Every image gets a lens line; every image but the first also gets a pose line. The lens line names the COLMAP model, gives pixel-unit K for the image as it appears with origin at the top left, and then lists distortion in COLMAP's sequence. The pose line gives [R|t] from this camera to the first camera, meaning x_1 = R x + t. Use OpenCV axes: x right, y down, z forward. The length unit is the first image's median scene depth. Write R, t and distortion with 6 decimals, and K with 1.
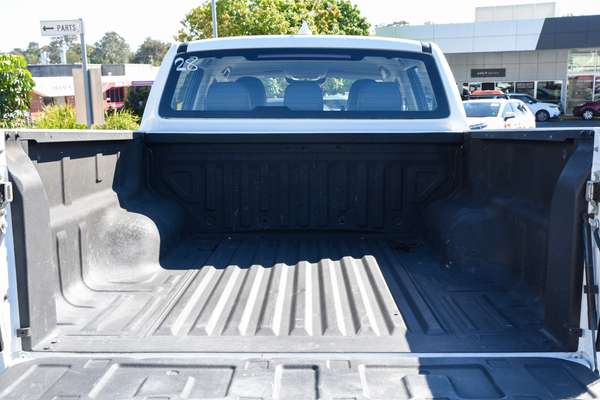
lens RADIAL K [[645.9, 0, 300.0], [0, 645.9, 200.0], [0, 0, 1]] dist [-0.004906, 0.001779]
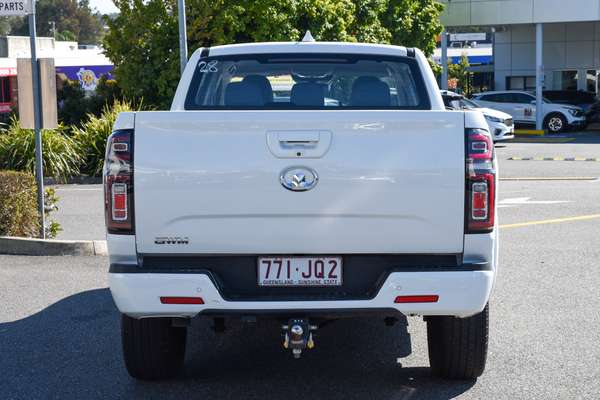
lens RADIAL K [[1463.6, 0, 300.0], [0, 1463.6, 200.0], [0, 0, 1]] dist [0.050455, 0.806573]
pose [[0.999892, 0.001130, -0.014619, 0.030632], [-0.002388, 0.996265, -0.086314, 0.255445], [0.014467, 0.086340, 0.996161, -1.594365]]
